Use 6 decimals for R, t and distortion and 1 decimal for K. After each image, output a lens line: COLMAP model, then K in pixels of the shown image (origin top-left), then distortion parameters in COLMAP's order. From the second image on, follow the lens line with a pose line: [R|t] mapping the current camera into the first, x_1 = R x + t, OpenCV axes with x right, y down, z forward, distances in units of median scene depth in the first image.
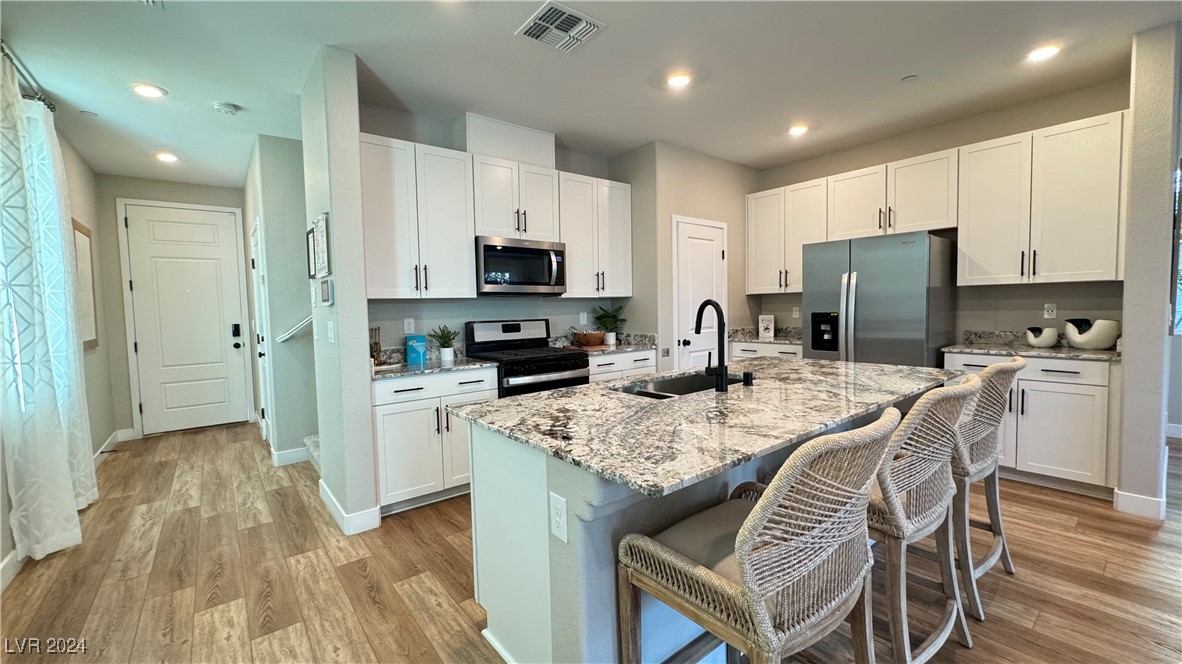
lens RADIAL K [[472.7, 0, 591.6], [0, 472.7, 331.2], [0, 0, 1]] dist [-0.003892, 0.000993]
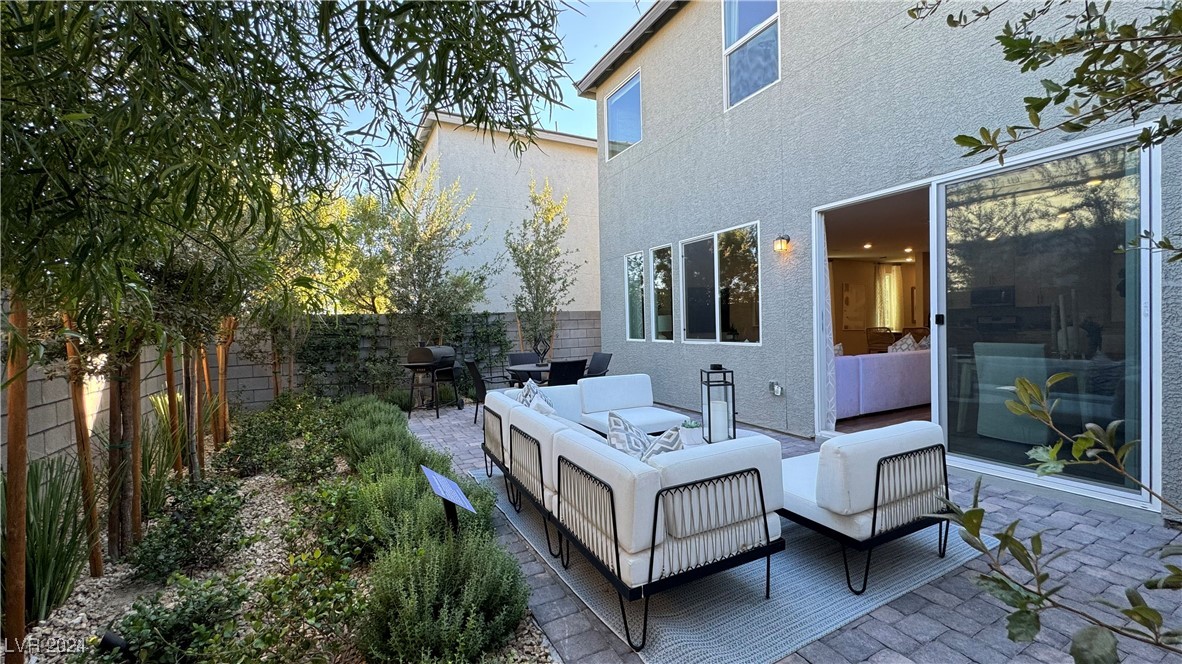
lens RADIAL K [[472.7, 0, 587.6], [0, 472.7, 333.6], [0, 0, 1]] dist [-0.003892, 0.000993]
pose [[-0.193777, 0.048609, -0.979841, 3.151801], [-0.027574, 0.998107, 0.054969, -0.007435], [0.980658, 0.037670, -0.192070, -0.810790]]
